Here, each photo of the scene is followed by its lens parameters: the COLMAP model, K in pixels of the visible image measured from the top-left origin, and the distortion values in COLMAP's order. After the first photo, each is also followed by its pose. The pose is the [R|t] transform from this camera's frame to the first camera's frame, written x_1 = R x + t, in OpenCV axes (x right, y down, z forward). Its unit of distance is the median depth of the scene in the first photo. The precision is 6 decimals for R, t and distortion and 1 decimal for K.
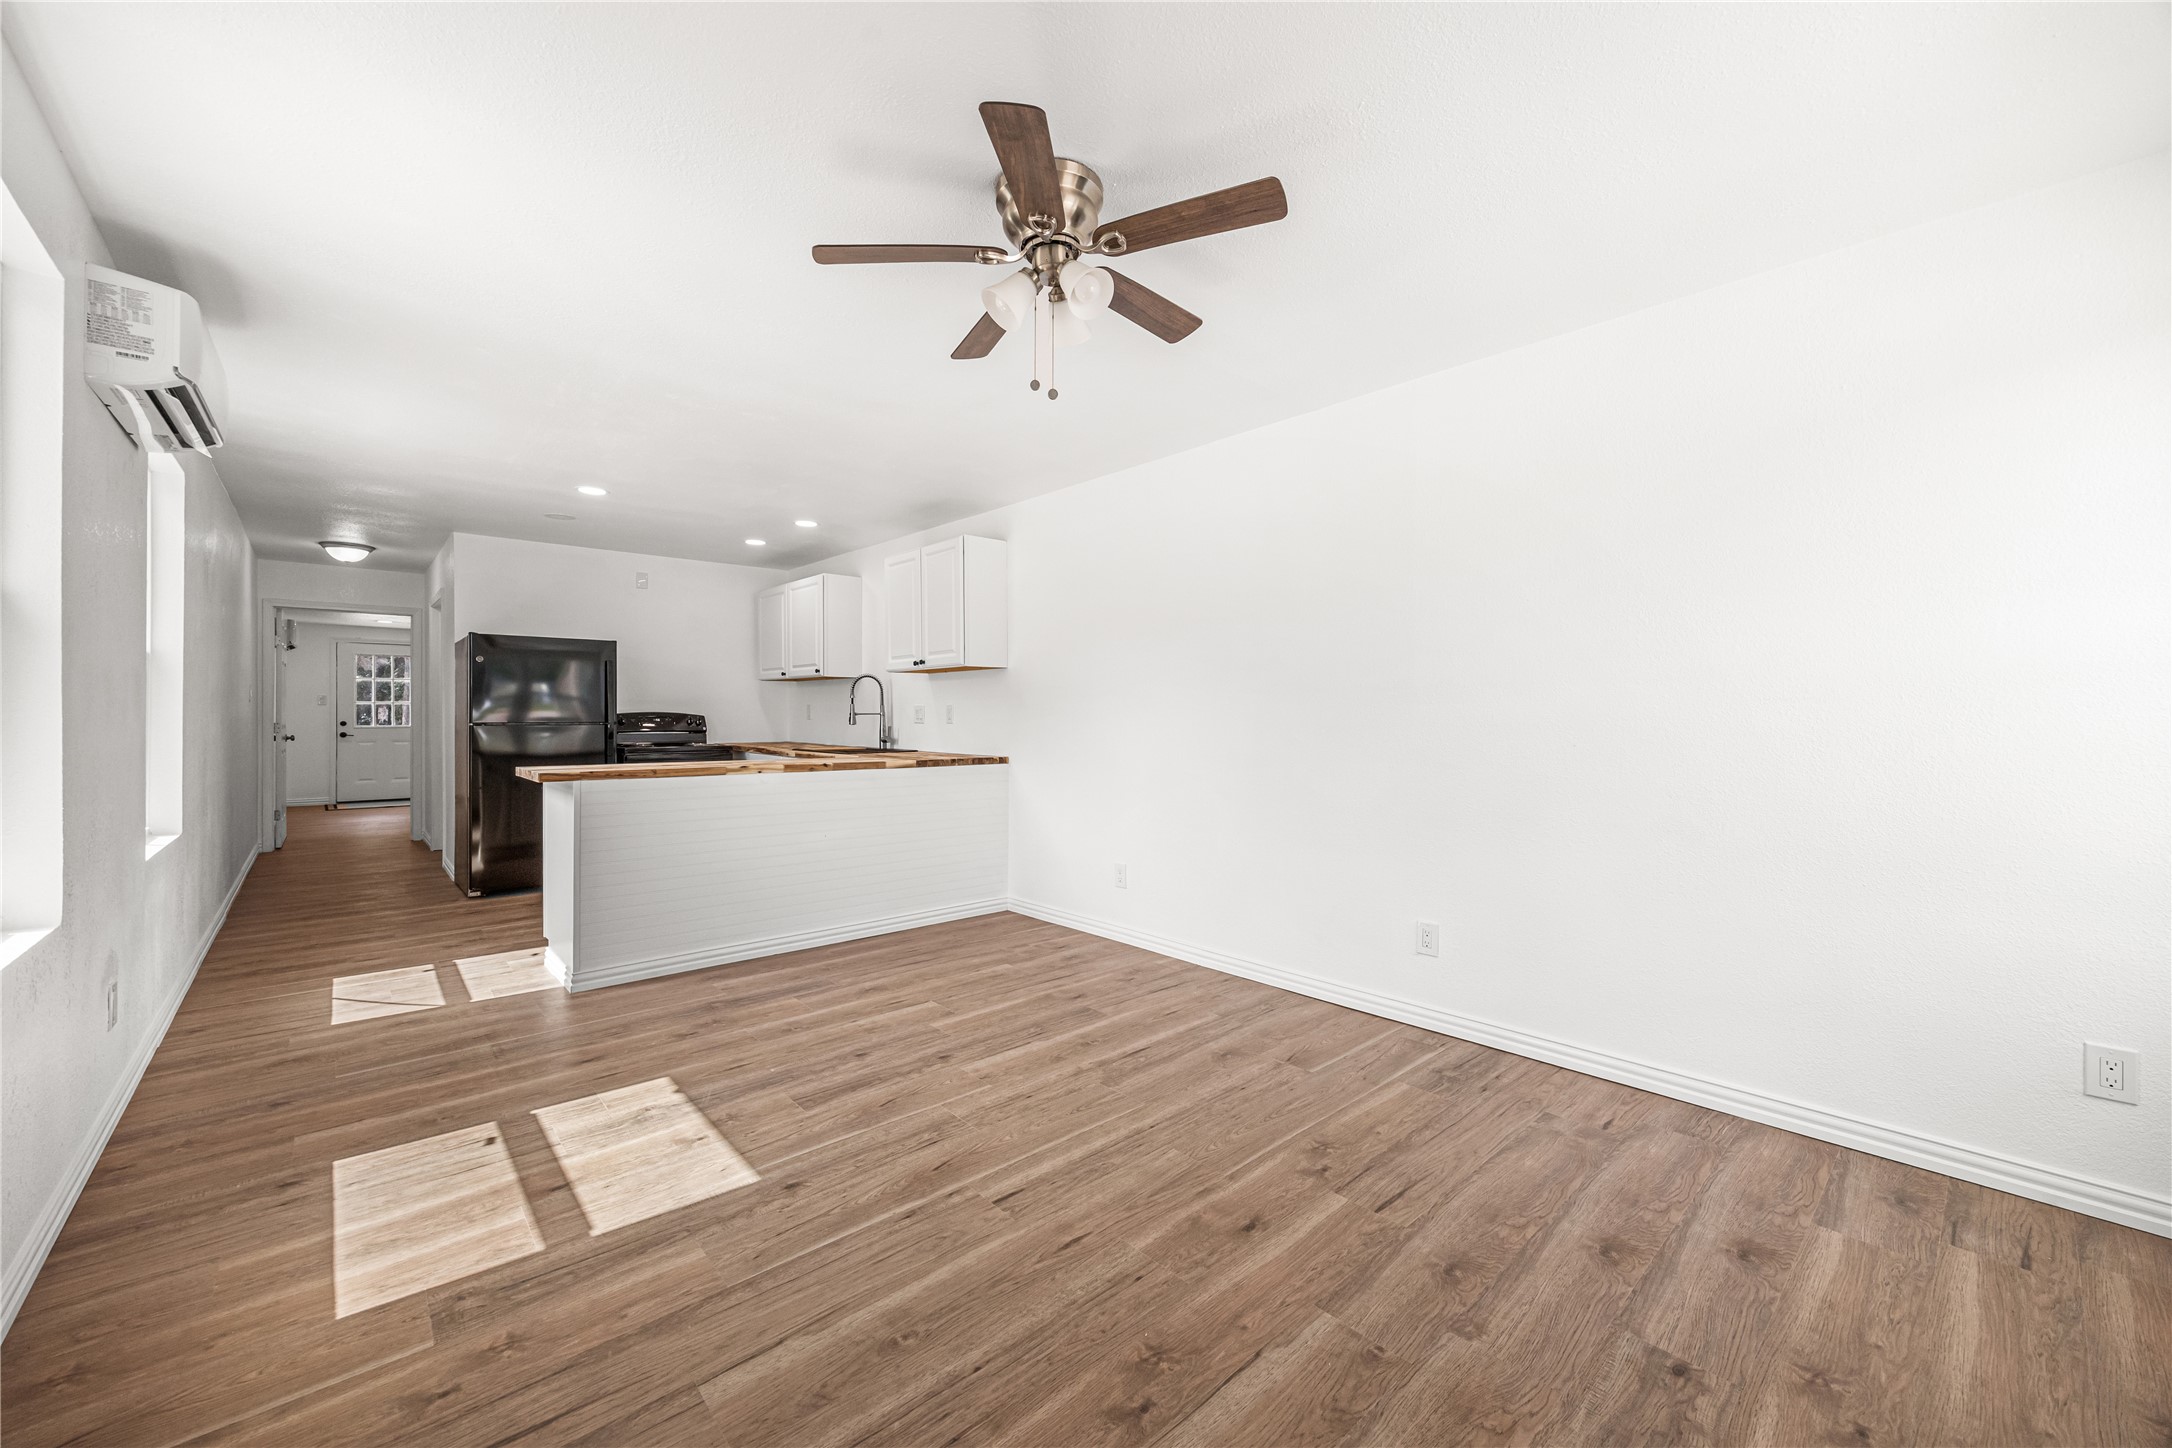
lens RADIAL K [[838.8, 0, 1086.0], [0, 838.8, 724.0], [0, 0, 1]] dist [-0.001733, 0.000103]
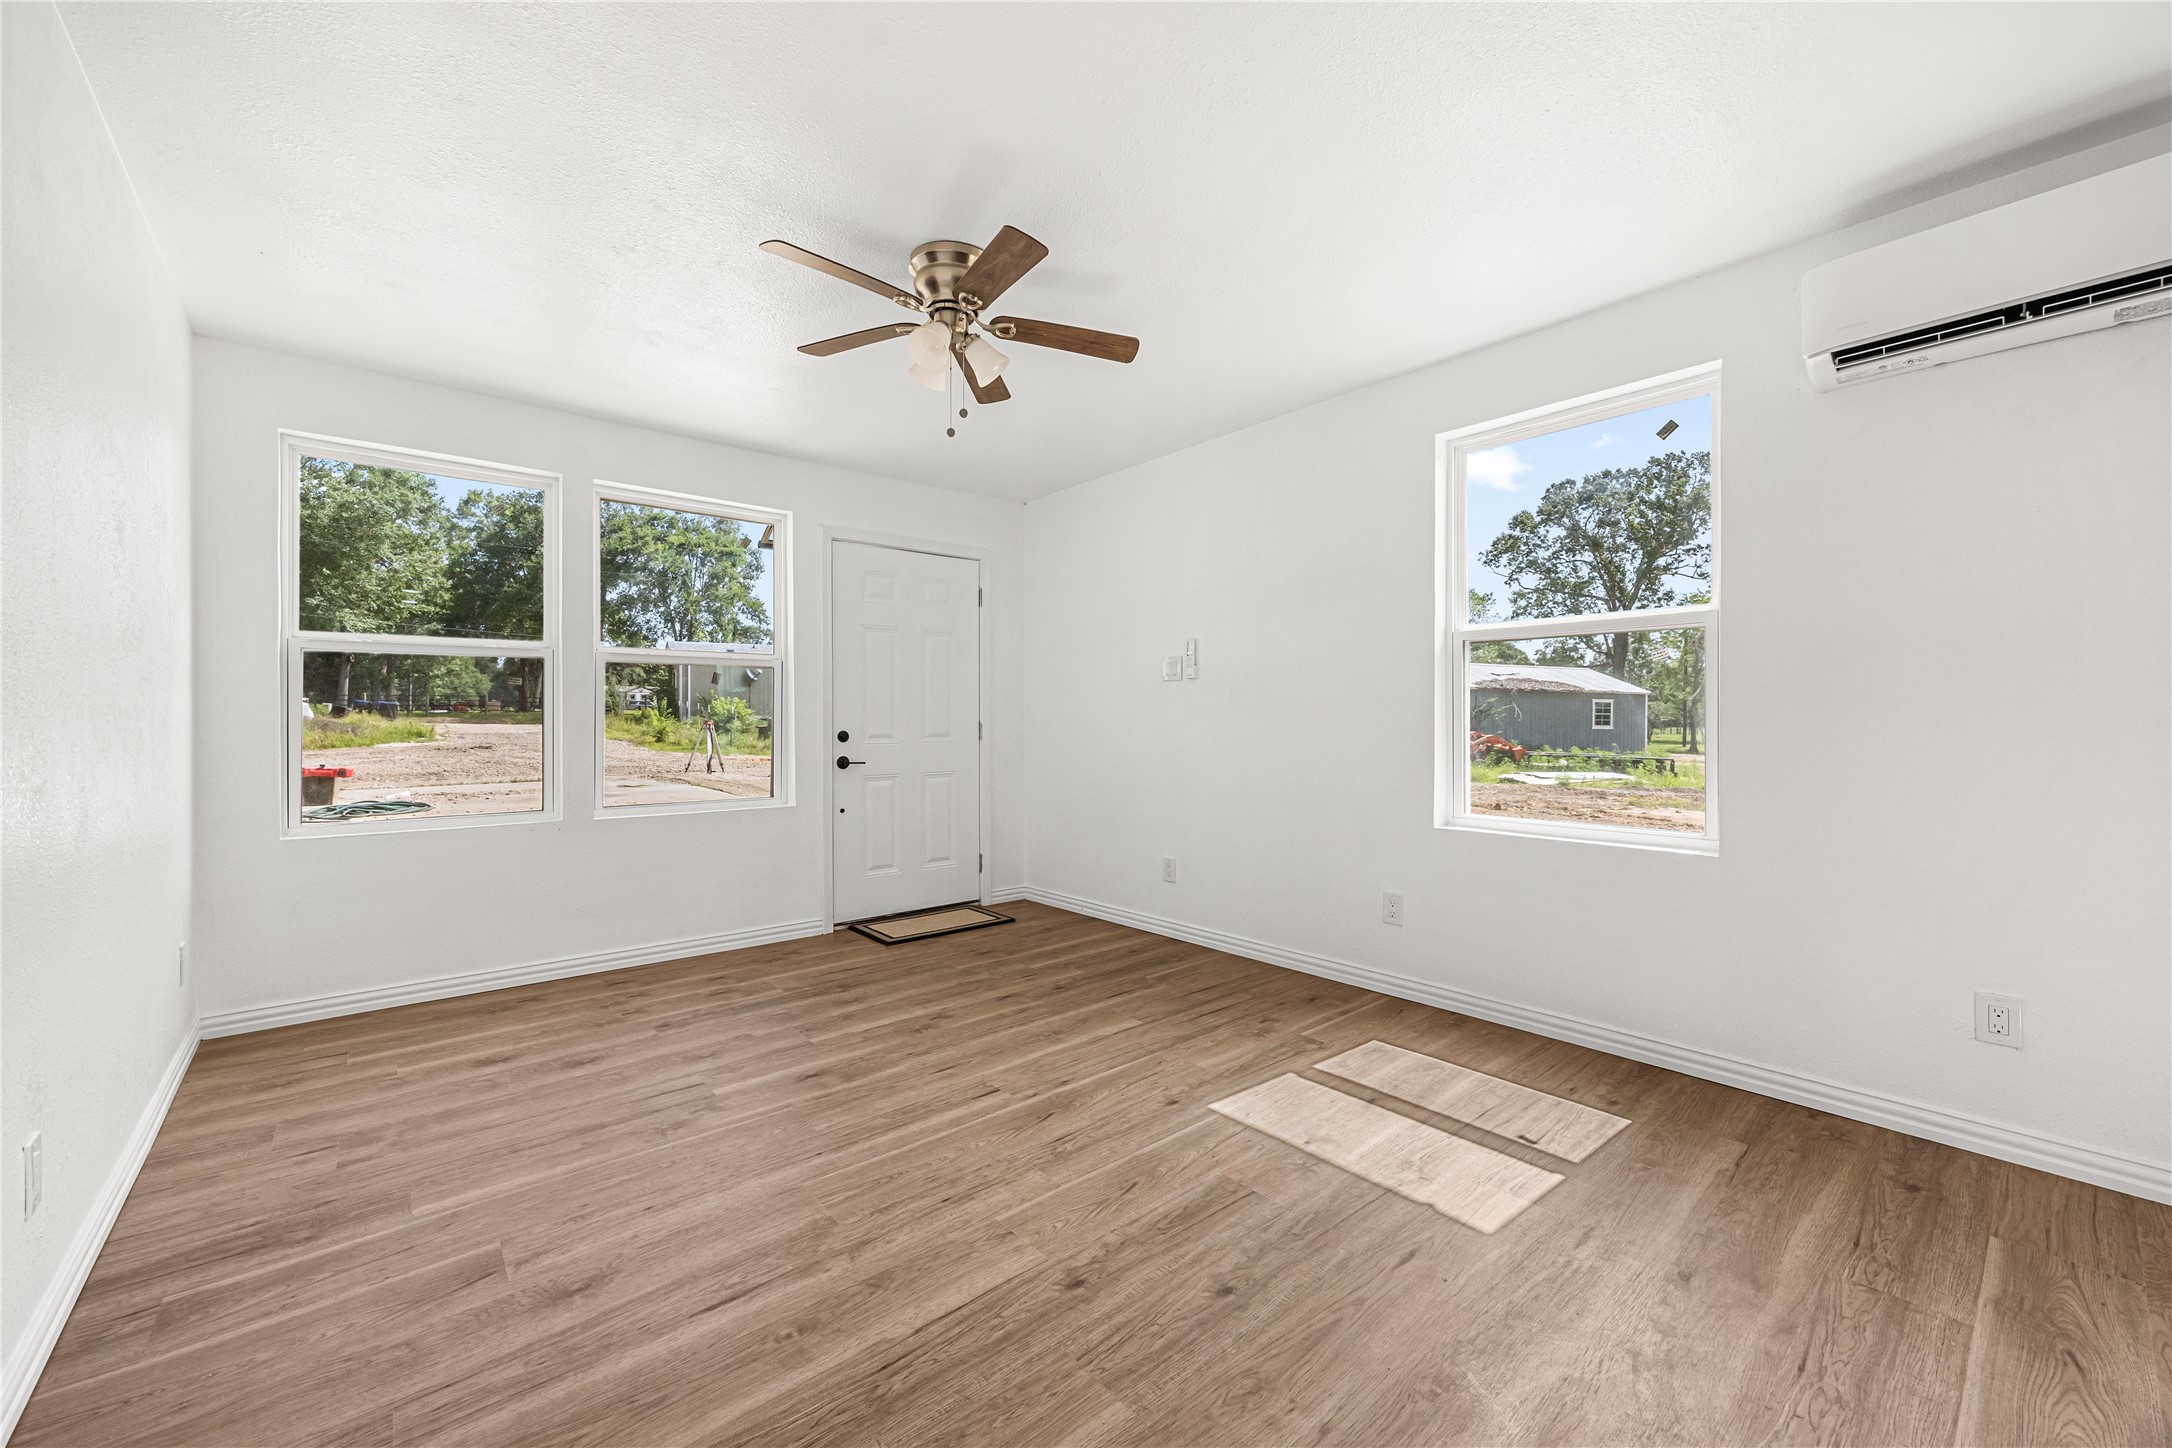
lens RADIAL K [[838.8, 0, 1086.0], [0, 838.8, 724.0], [0, 0, 1]] dist [-0.001733, 0.000103]
pose [[-0.999568, 0.003847, 0.029154, -0.236547], [0.004305, 0.999869, 0.015634, 0.010404], [-0.029090, 0.015753, -0.999453, 1.903567]]
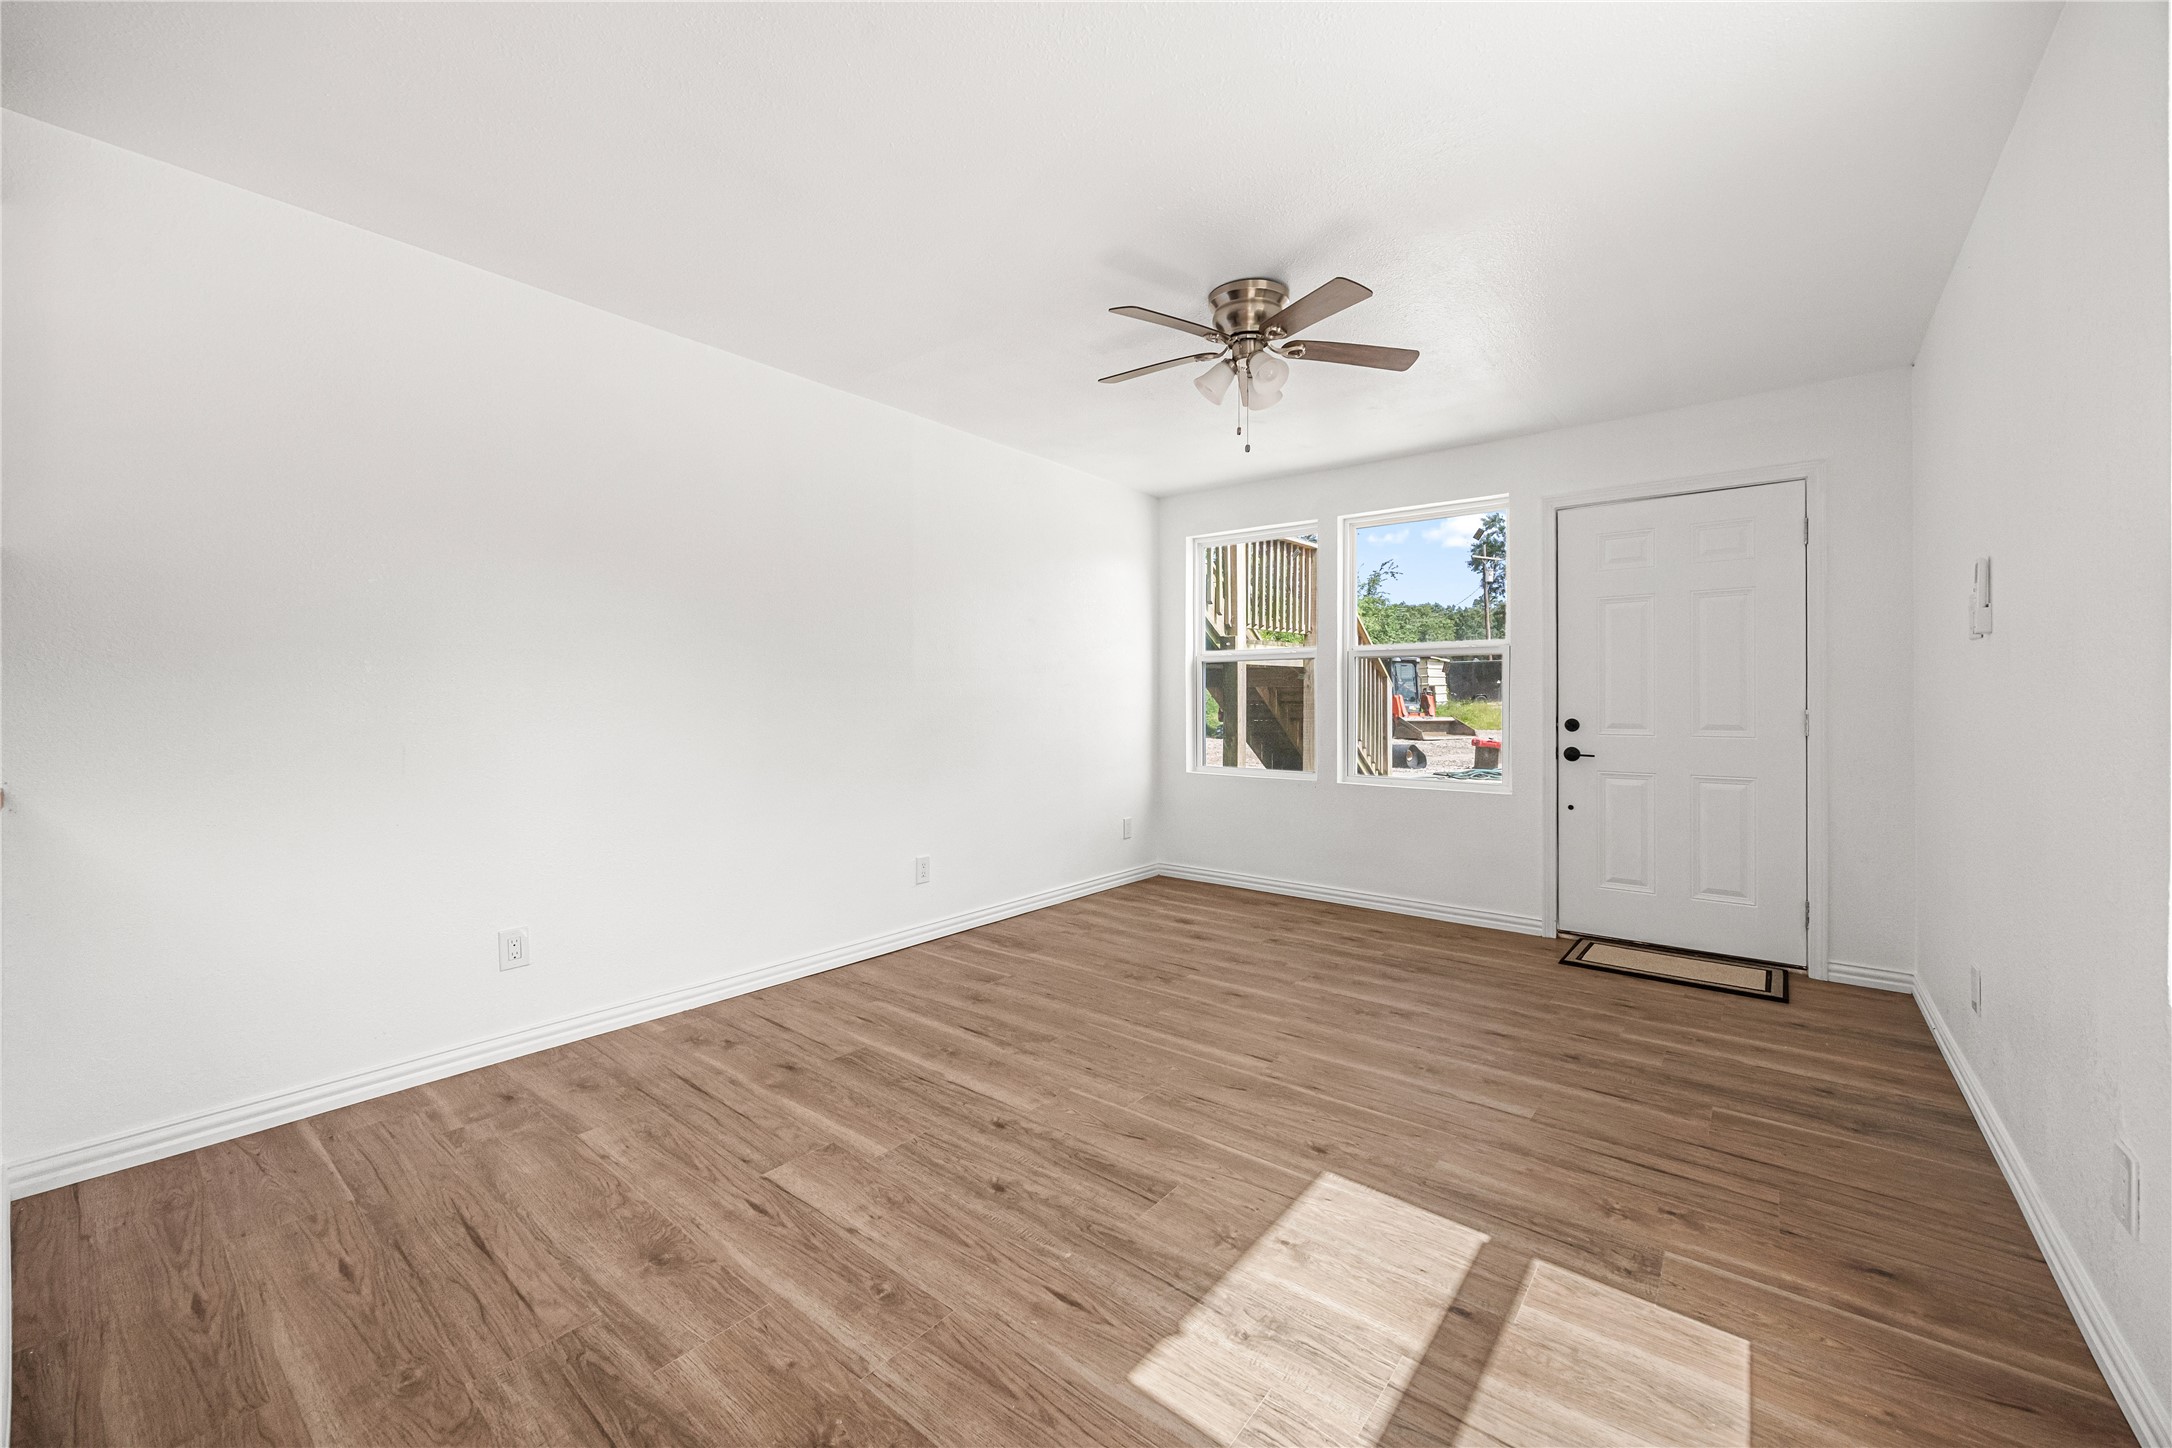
lens RADIAL K [[834.4, 0, 1095.5], [0, 834.4, 705.3], [0, 0, 1]] dist [-0.003008, 0.000088]
pose [[-0.162802, -0.002104, 0.986657, -1.143112], [0.008113, 0.999961, 0.003471, 0.011832], [-0.986625, 0.008570, -0.162778, 1.260241]]
